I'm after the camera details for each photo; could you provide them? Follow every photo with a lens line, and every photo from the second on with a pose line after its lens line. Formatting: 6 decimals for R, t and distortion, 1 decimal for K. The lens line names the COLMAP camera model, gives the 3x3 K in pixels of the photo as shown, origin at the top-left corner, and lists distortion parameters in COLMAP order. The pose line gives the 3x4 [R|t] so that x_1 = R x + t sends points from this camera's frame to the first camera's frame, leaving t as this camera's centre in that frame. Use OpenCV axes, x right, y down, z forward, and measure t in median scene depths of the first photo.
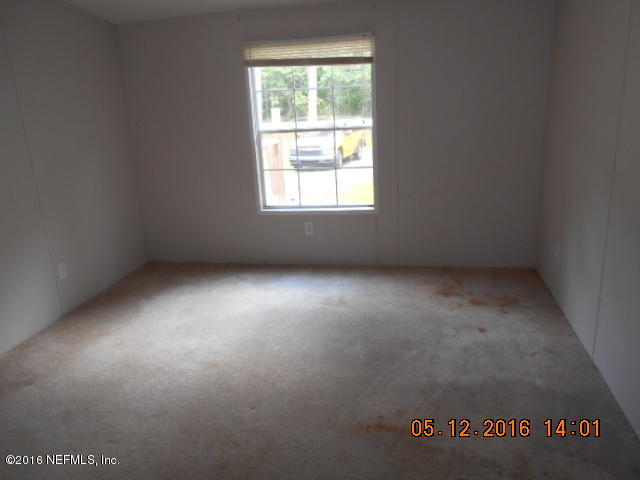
lens RADIAL K [[483.8, 0, 295.9], [0, 483.8, 236.8], [0, 0, 1]] dist [-0.005214, -0.000389]
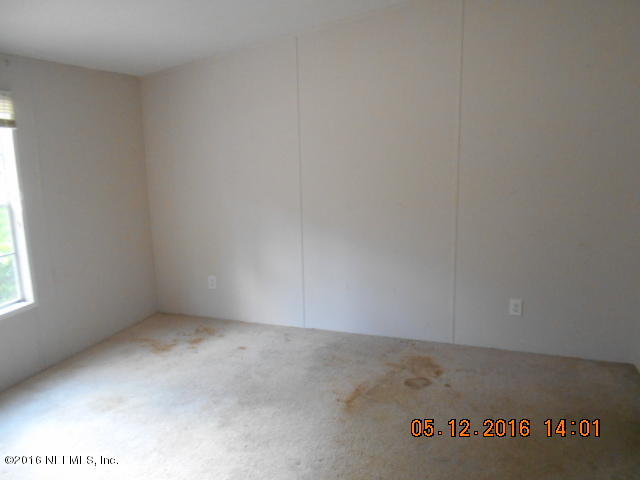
lens RADIAL K [[494.6, 0, 320.0], [0, 494.6, 240.0], [0, 0, 1]] dist [-0.000111, 0.001568]
pose [[0.120043, -0.125536, 0.984800, -0.691027], [0.279995, 0.955984, 0.087733, -0.110308], [-0.952467, 0.265207, 0.149908, 0.456977]]
